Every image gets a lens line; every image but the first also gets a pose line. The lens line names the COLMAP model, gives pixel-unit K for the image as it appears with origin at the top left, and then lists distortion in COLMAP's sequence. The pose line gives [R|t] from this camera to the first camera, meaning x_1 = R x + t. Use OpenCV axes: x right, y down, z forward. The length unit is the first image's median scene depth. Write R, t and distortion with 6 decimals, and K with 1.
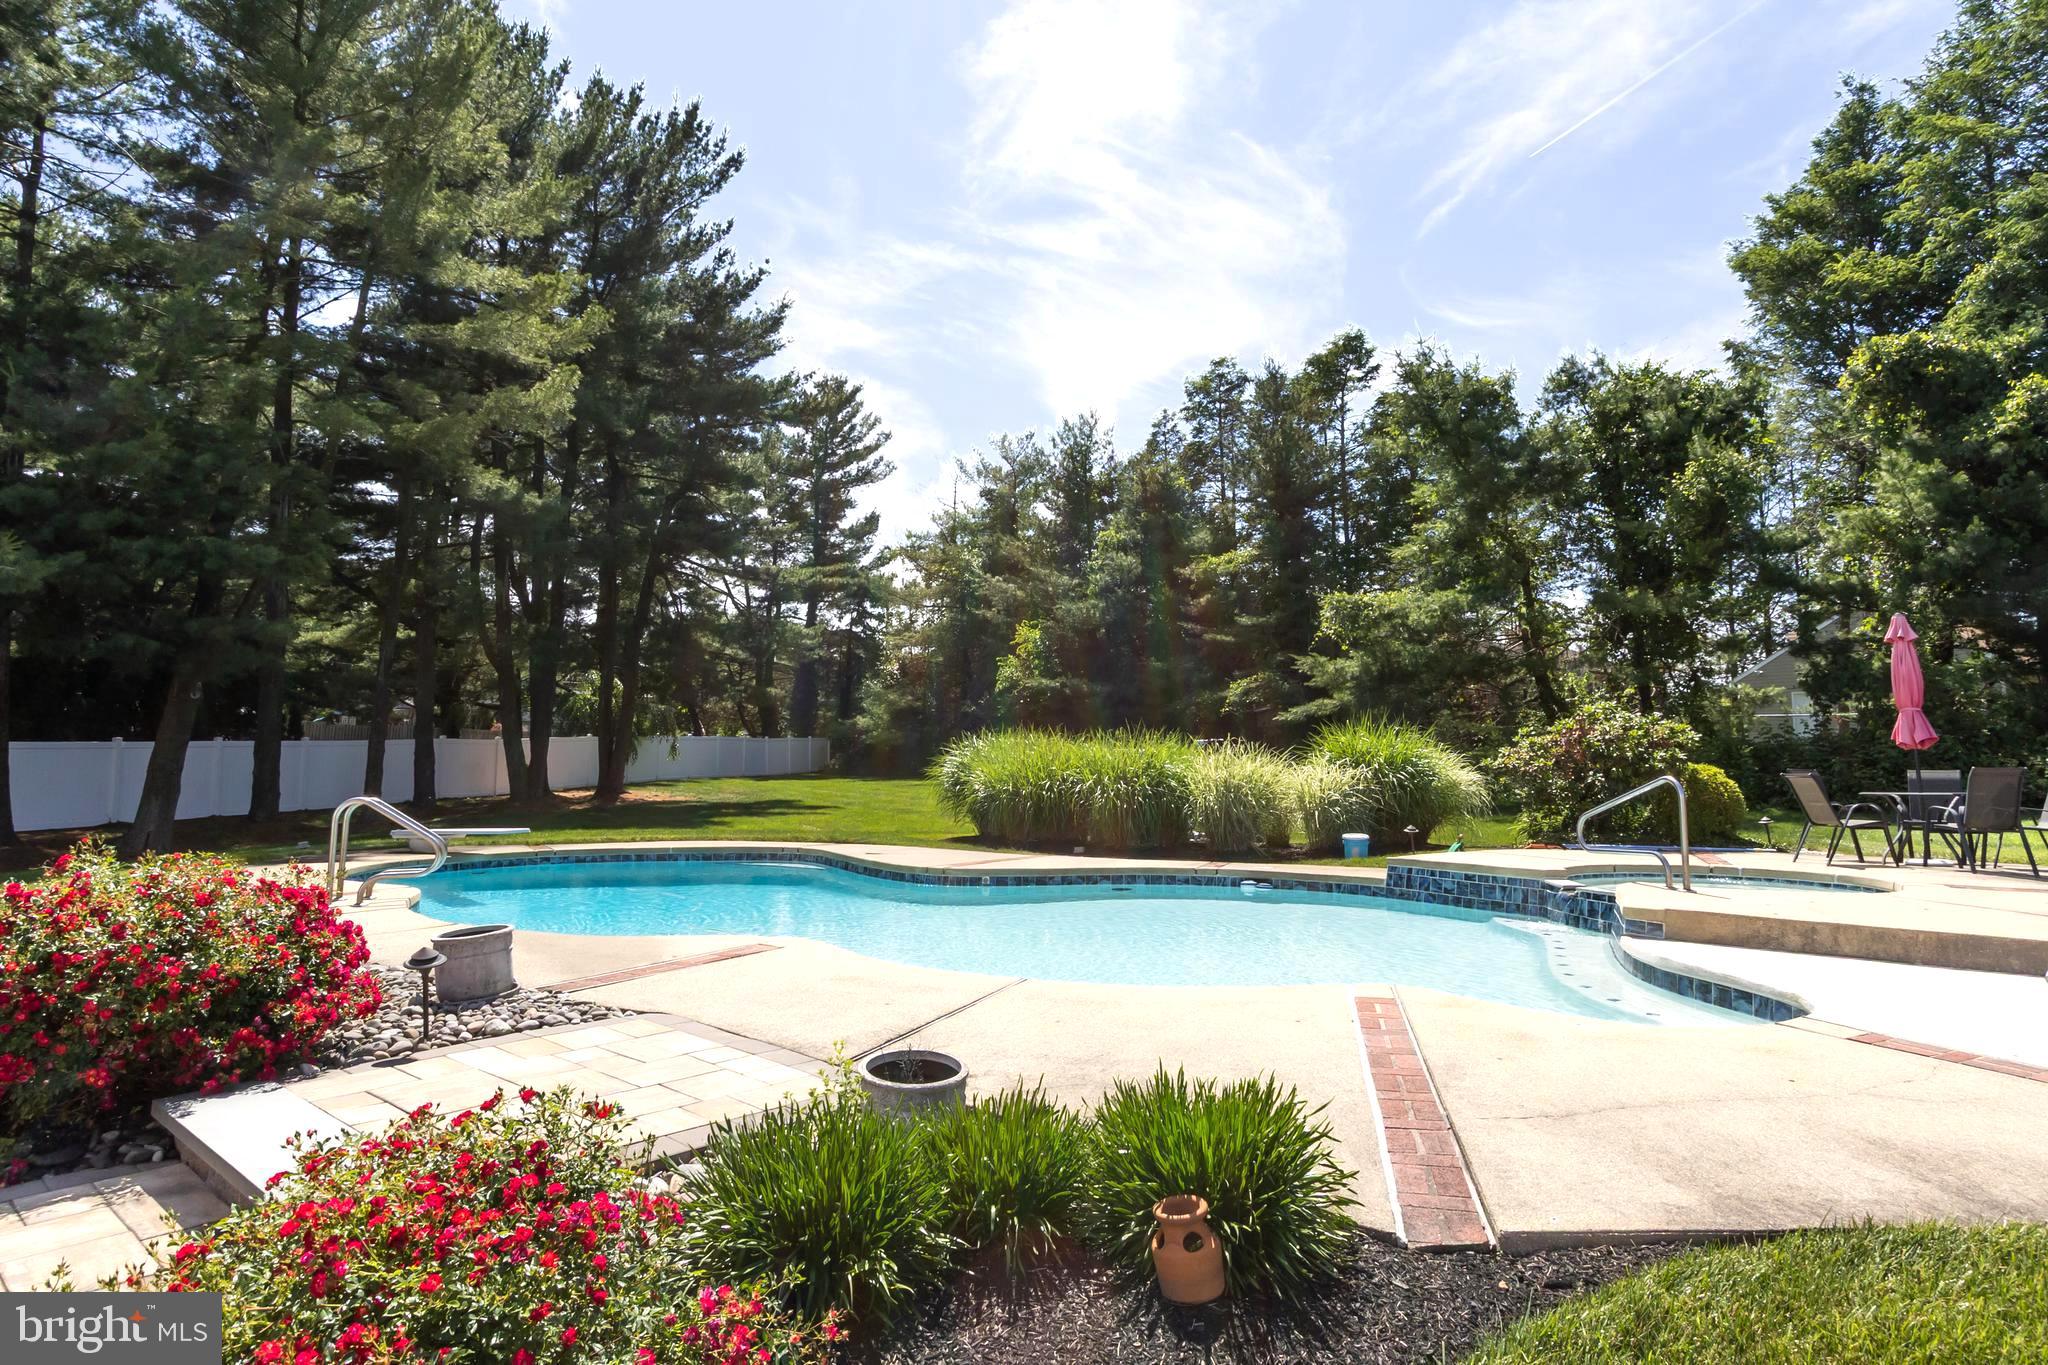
lens RADIAL K [[1122.0, 0, 1020.6], [0, 1122.0, 675.6], [0, 0, 1]] dist [0.010503, -0.000913]
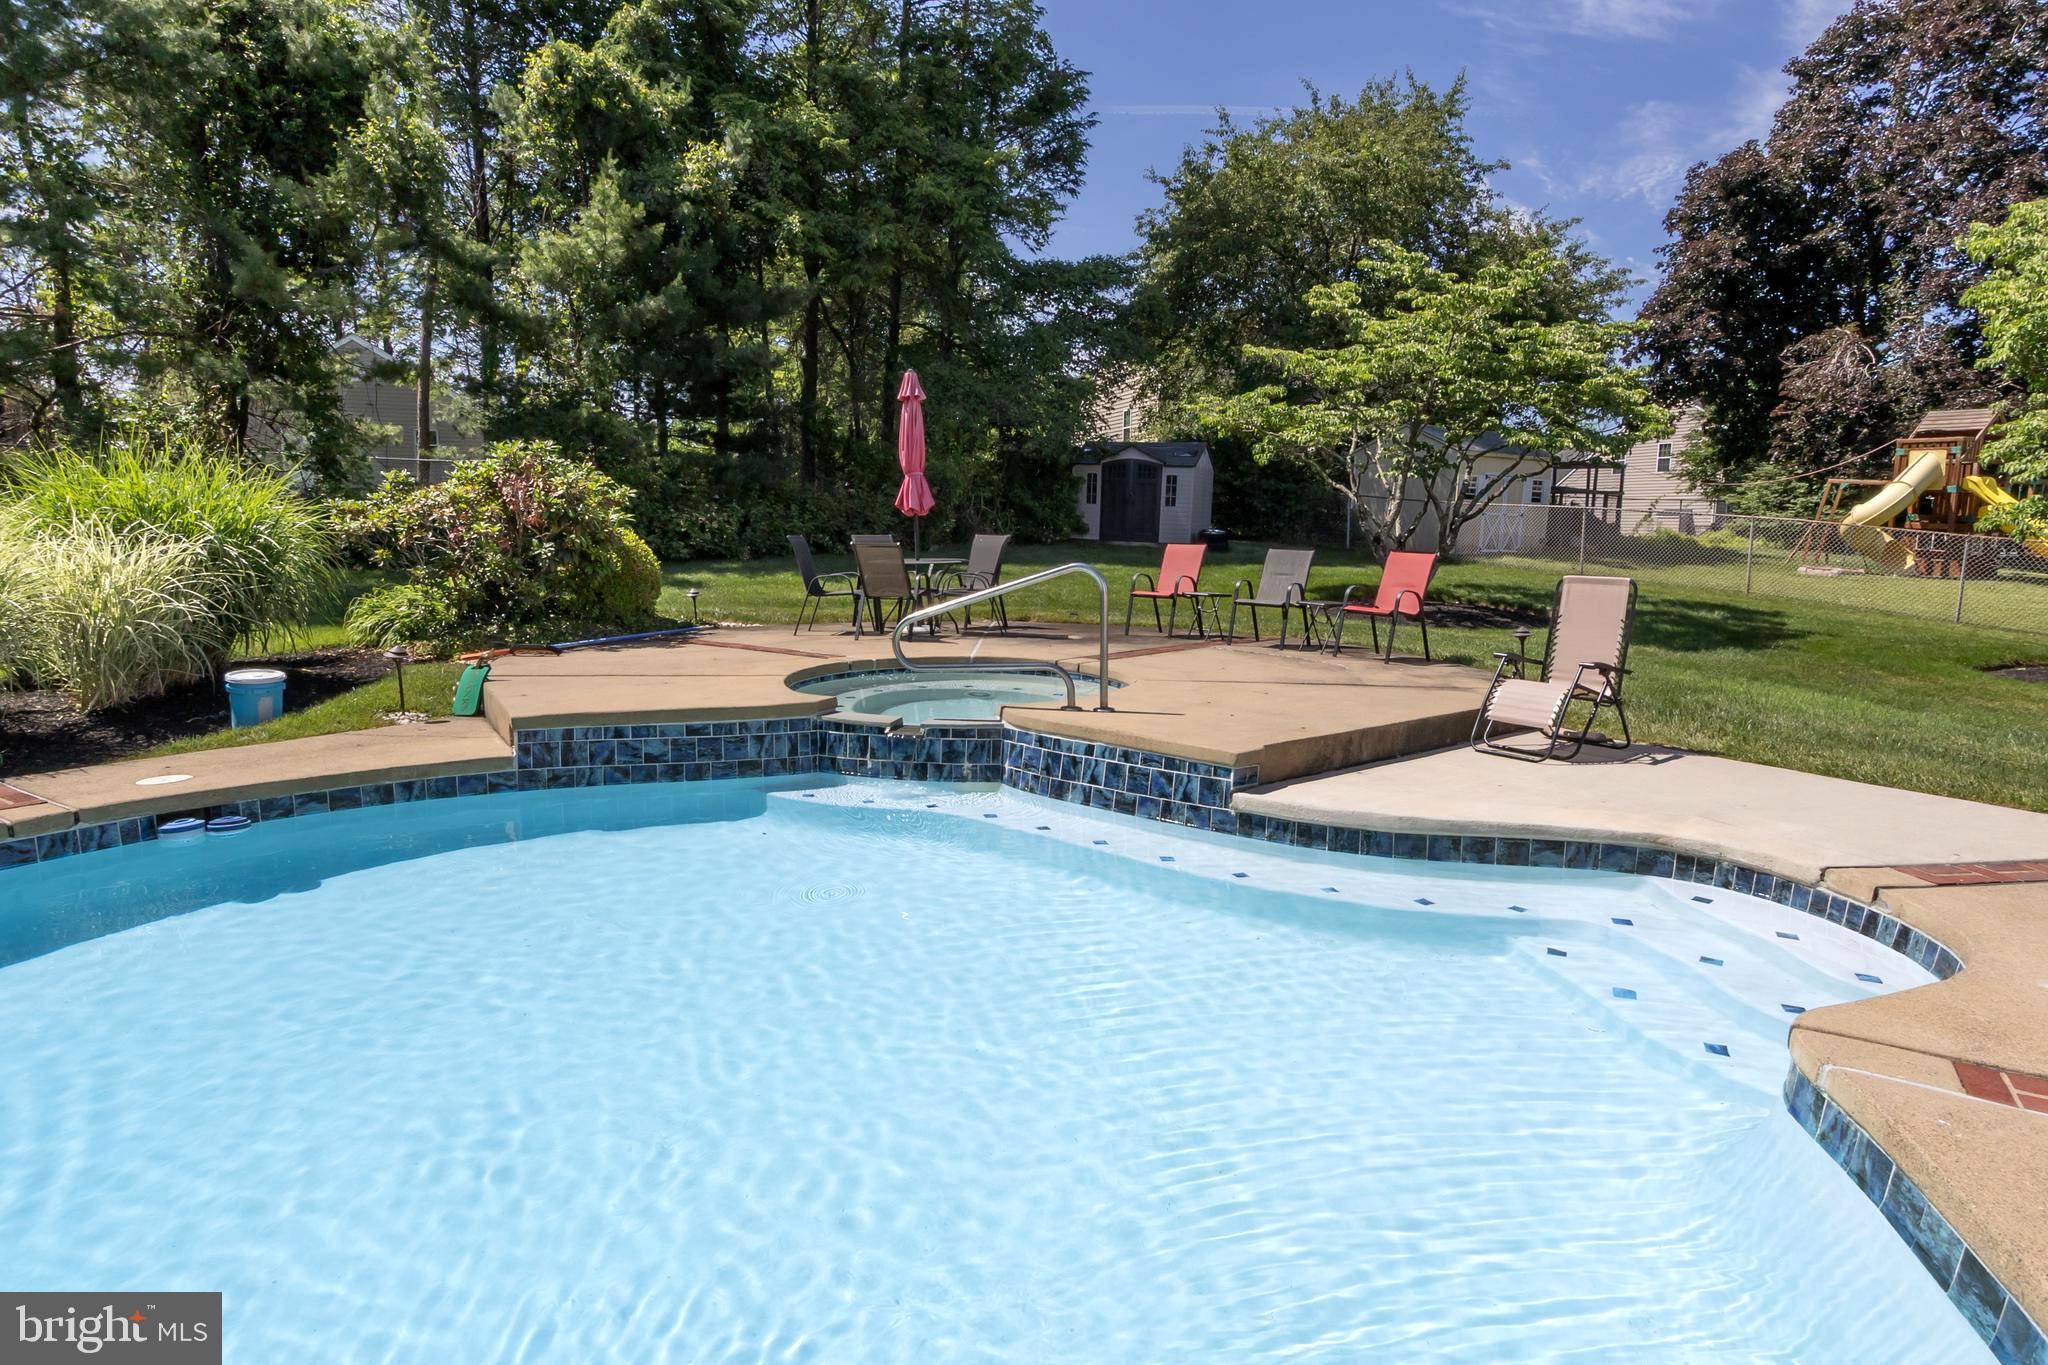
lens RADIAL K [[1136.0, 0, 1028.0], [0, 1136.0, 648.2], [0, 0, 1]] dist [0.007798, -0.002378]
pose [[0.262595, -0.112694, 0.958303, -0.054087], [-0.087225, 0.986318, 0.139890, 0.013264], [-0.960956, -0.120322, 0.249172, 0.265627]]
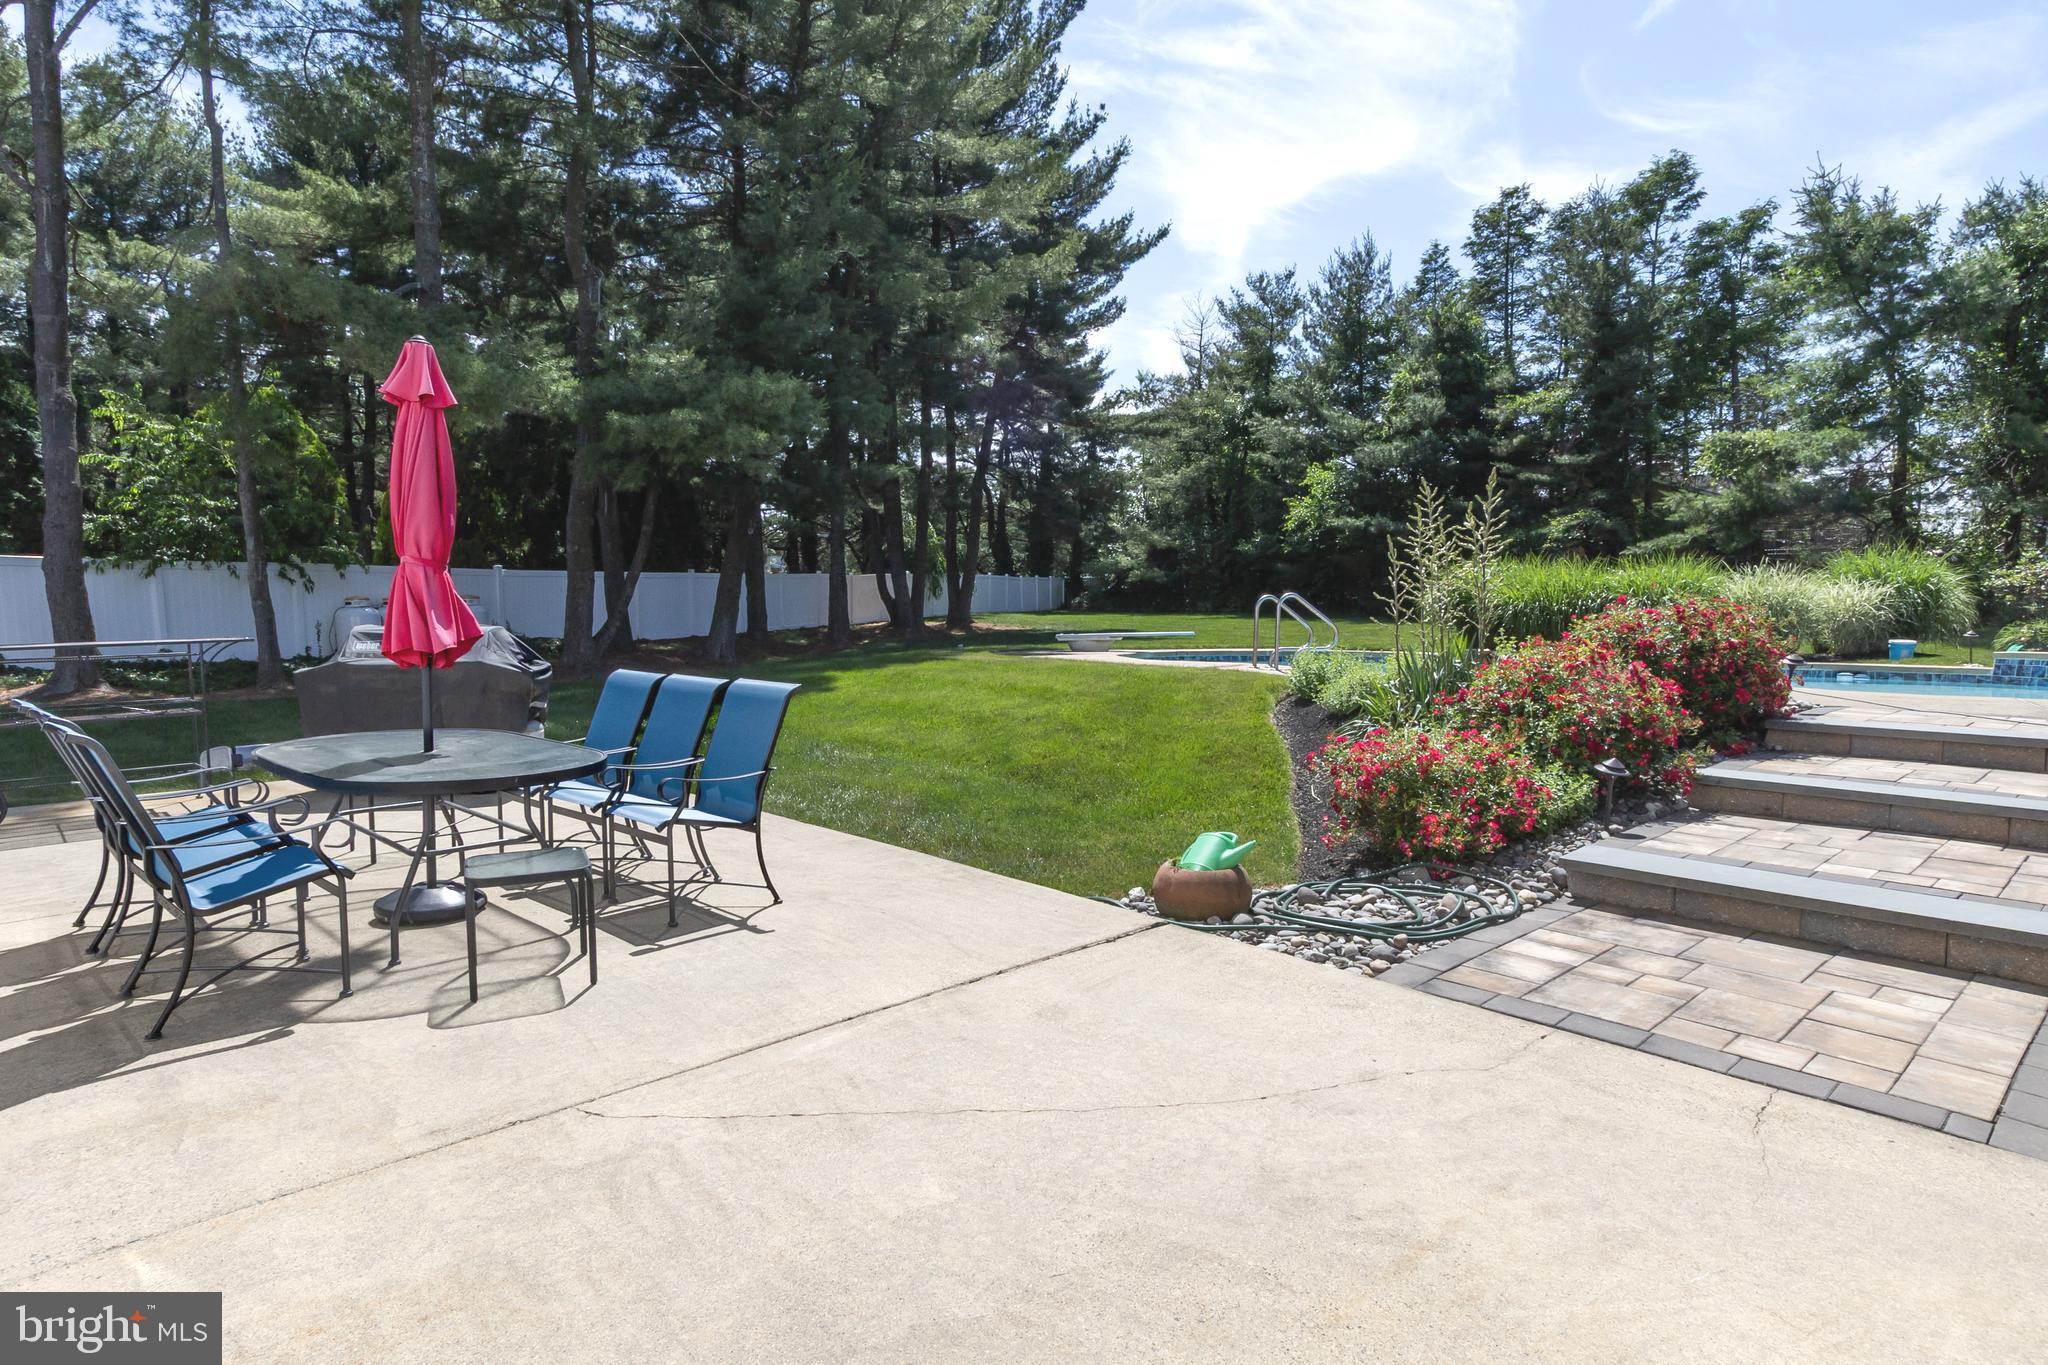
lens RADIAL K [[1122.0, 0, 1019.5], [0, 1122.0, 695.1], [0, 0, 1]] dist [0.010503, -0.000913]
pose [[0.996527, 0.009098, -0.082769, -0.265454], [0.003669, 0.988251, 0.152798, 0.006628], [0.083187, -0.152571, 0.984785, -0.129991]]
